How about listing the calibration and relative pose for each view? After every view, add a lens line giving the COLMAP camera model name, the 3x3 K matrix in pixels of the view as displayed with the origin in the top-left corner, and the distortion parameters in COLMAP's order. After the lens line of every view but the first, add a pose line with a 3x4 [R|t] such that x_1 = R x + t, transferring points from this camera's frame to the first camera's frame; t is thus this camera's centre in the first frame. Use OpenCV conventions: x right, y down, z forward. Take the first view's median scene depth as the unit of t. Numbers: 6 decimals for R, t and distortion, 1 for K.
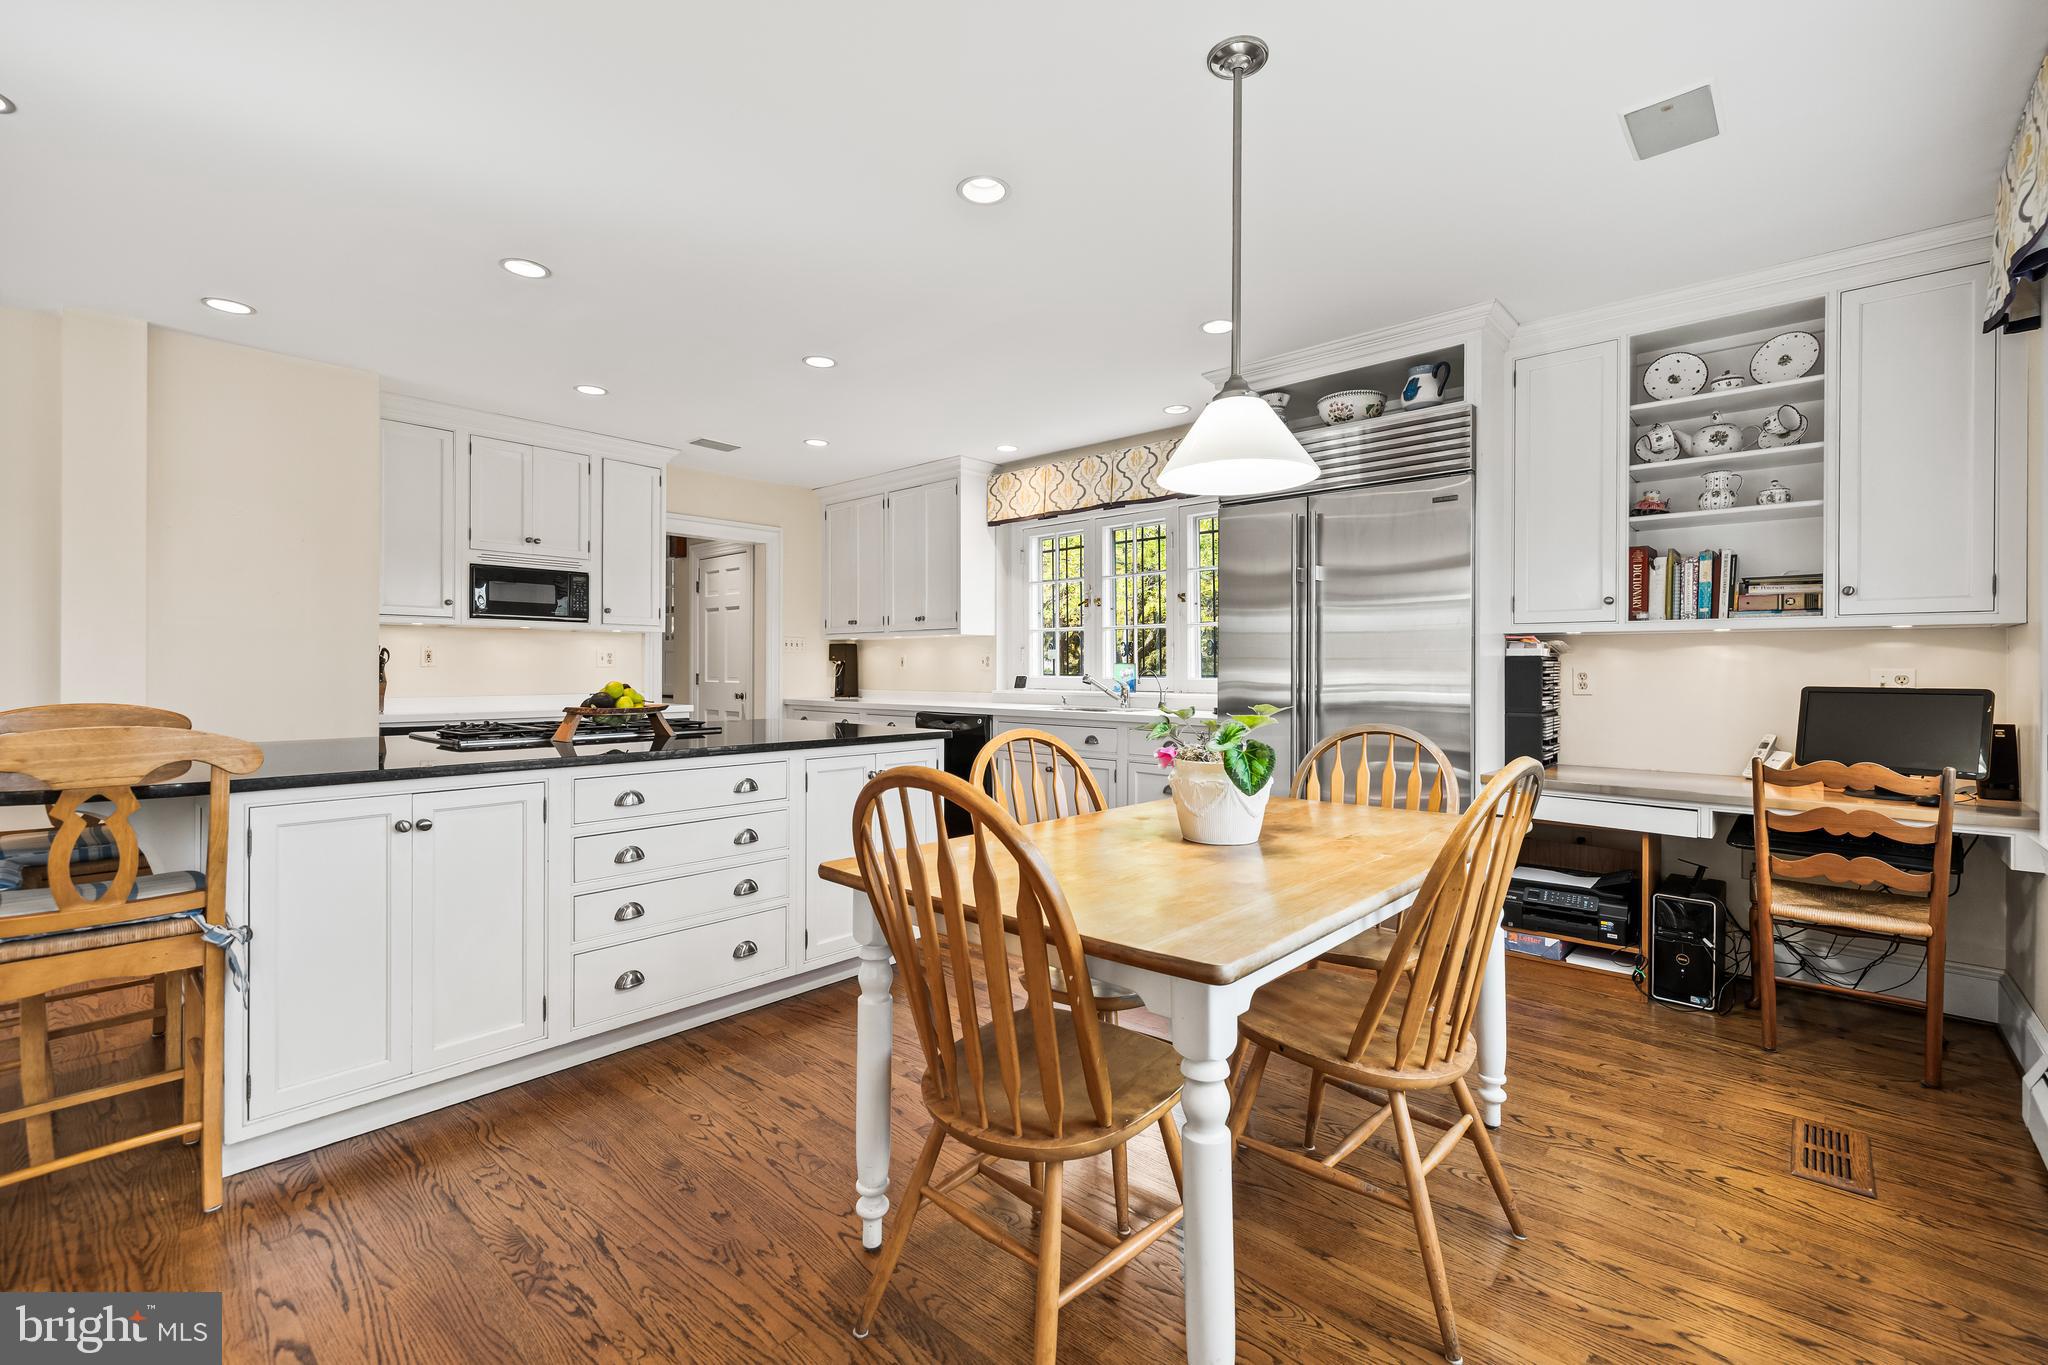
lens RADIAL K [[883.5, 0, 1024.3], [0, 883.5, 670.1], [0, 0, 1]] dist [0.002377, -0.001167]
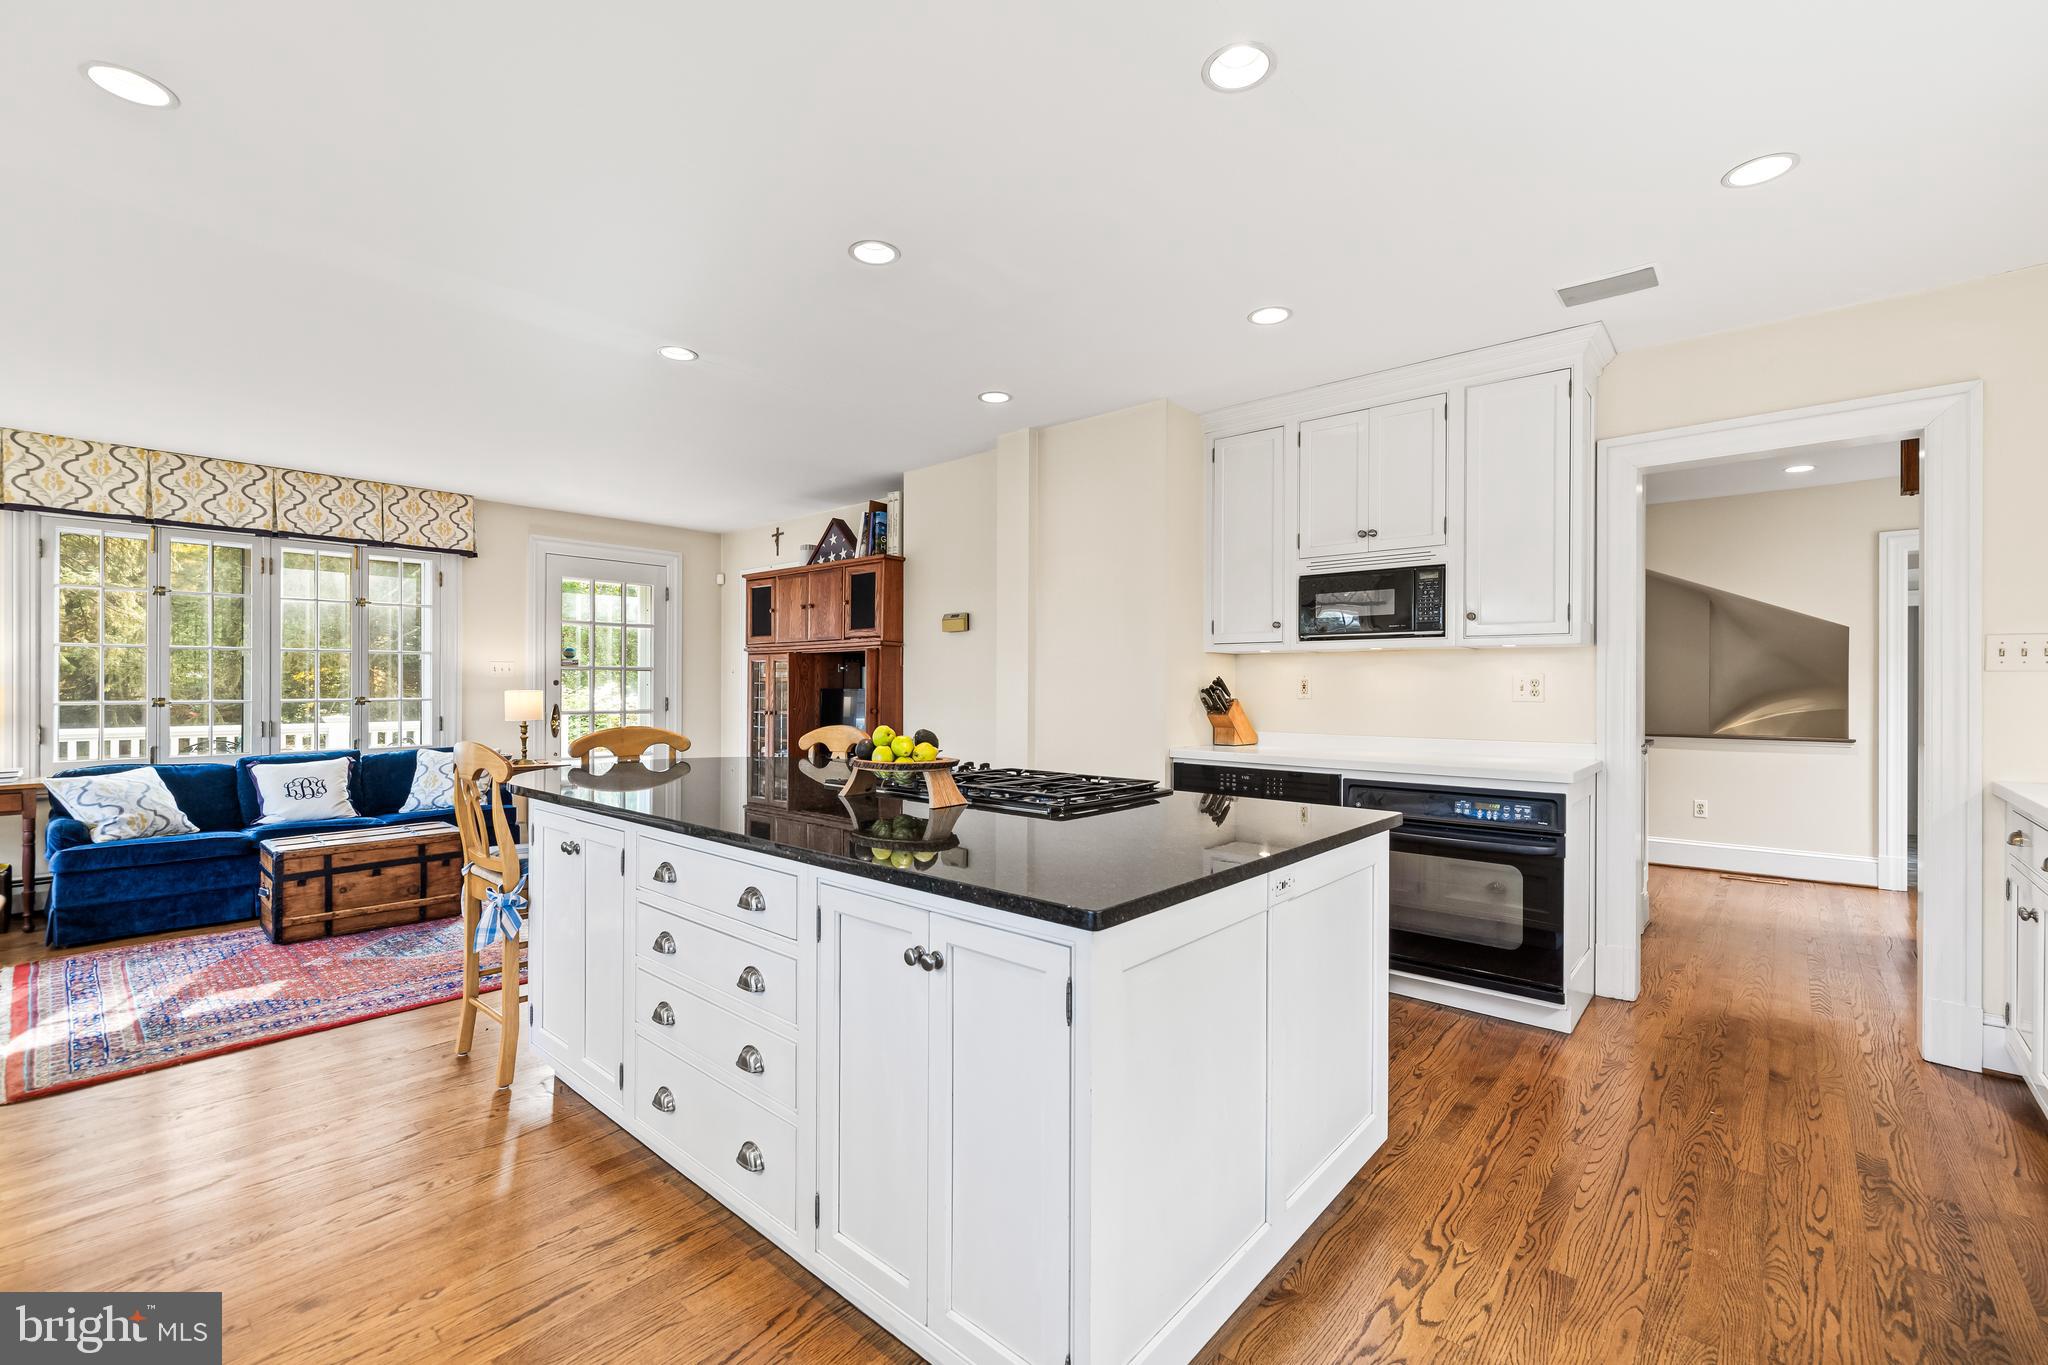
lens RADIAL K [[862.1, 0, 1010.6], [0, 862.1, 686.7], [0, 0, 1]] dist [0.001457, 0.000229]
pose [[0.002843, -0.000877, -0.999996, 0.176094], [-0.005356, 0.999985, -0.000892, -0.012004], [0.999982, 0.005358, 0.002838, 0.659307]]
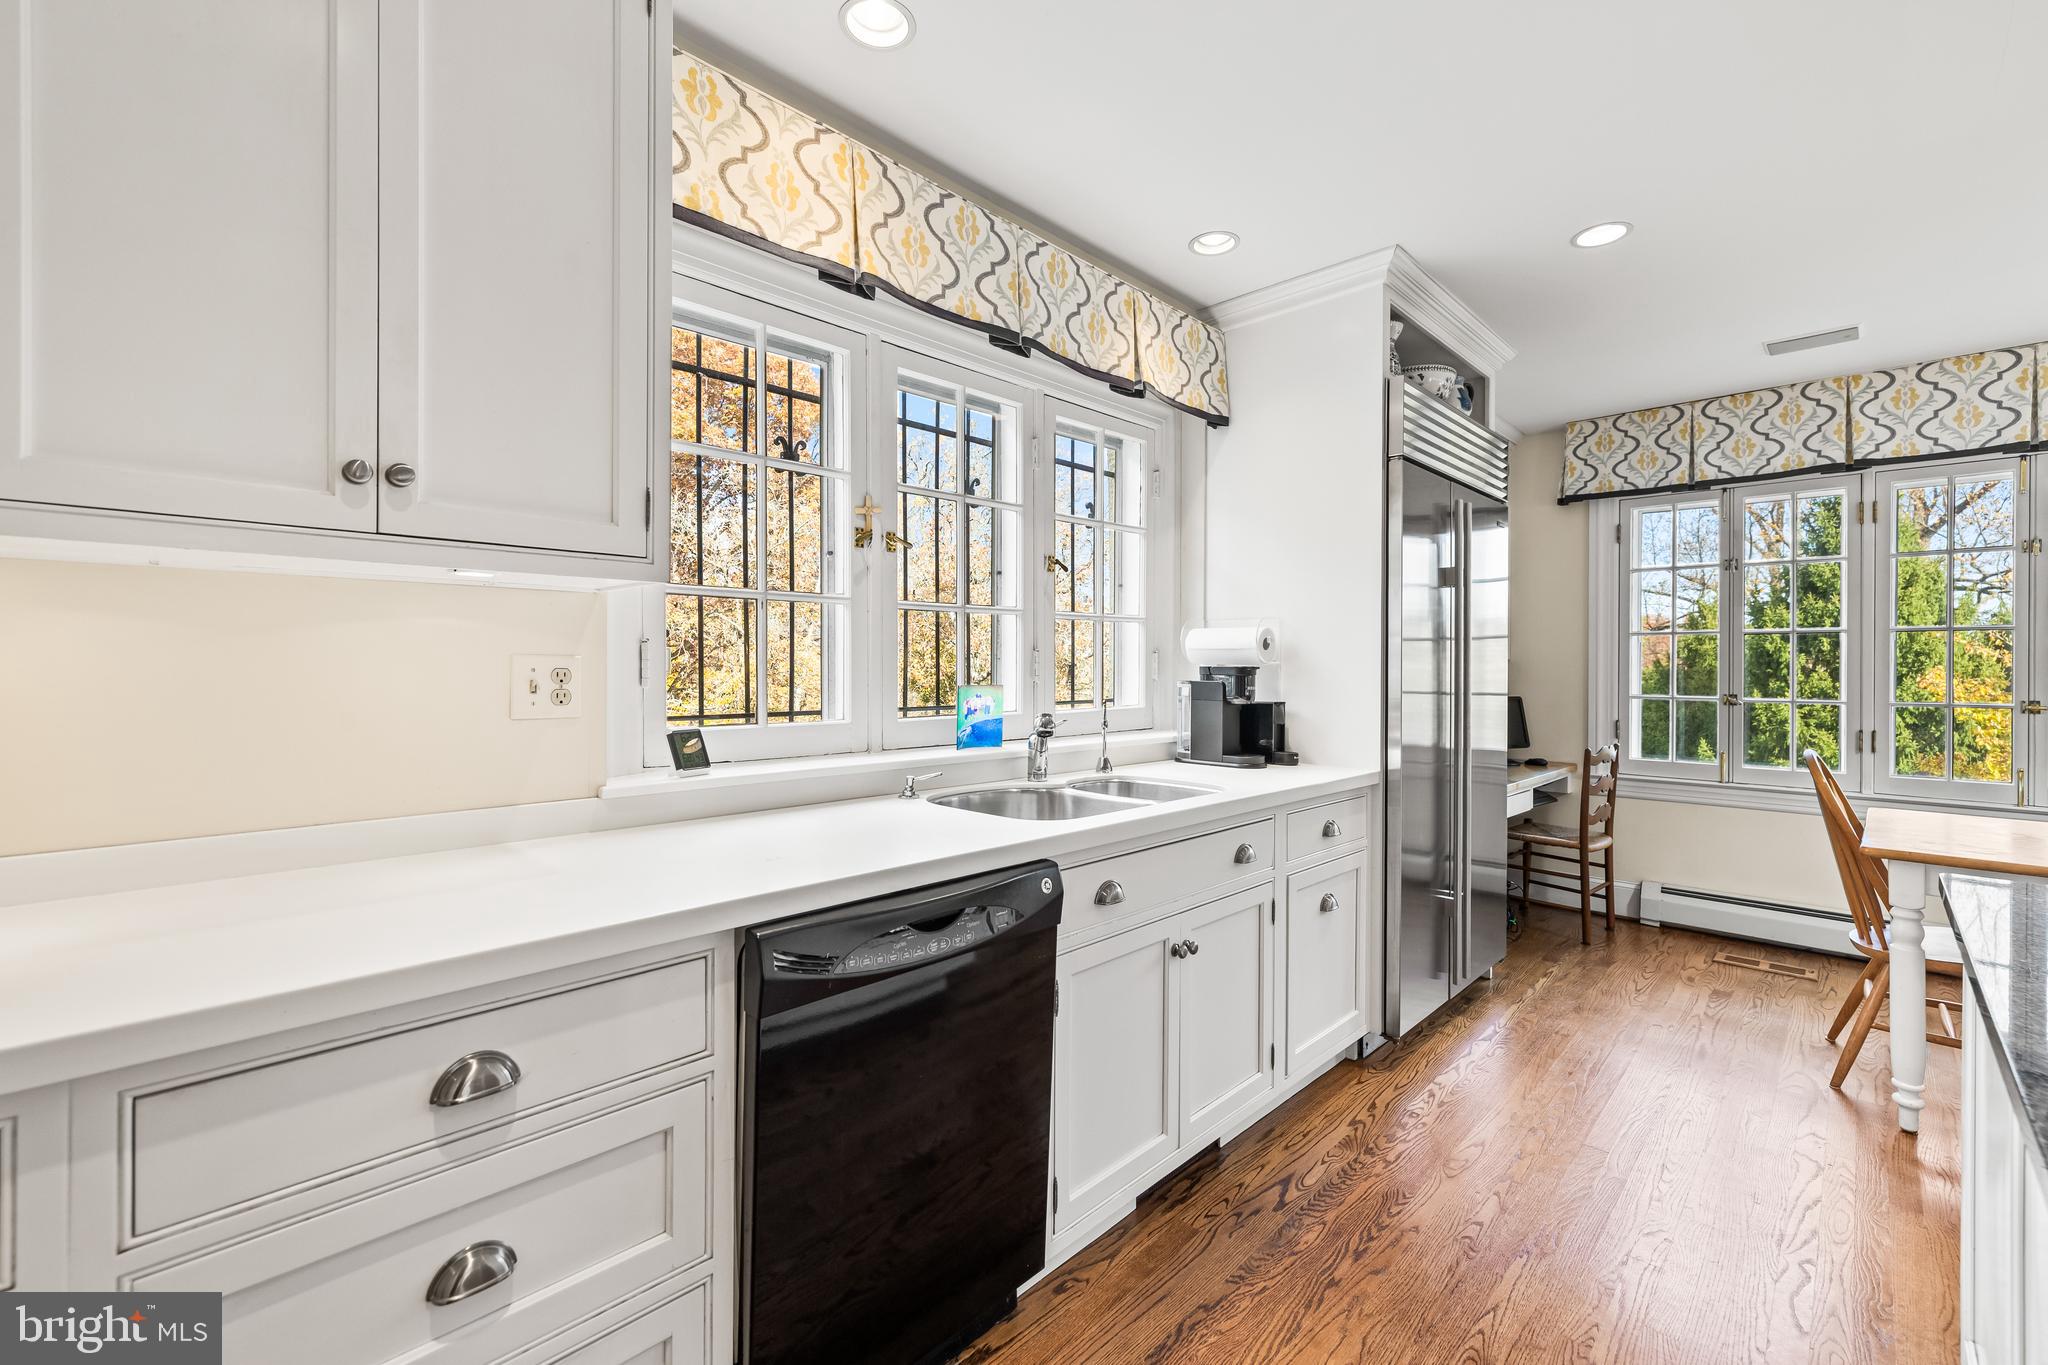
lens RADIAL K [[862.1, 0, 1022.2], [0, 862.1, 670.0], [0, 0, 1]] dist [0.001457, 0.000229]
pose [[0.042233, -0.007597, 0.999079, -0.348651], [-0.004323, 0.999960, 0.007786, -0.019529], [-0.999098, -0.004648, 0.042199, 0.975743]]
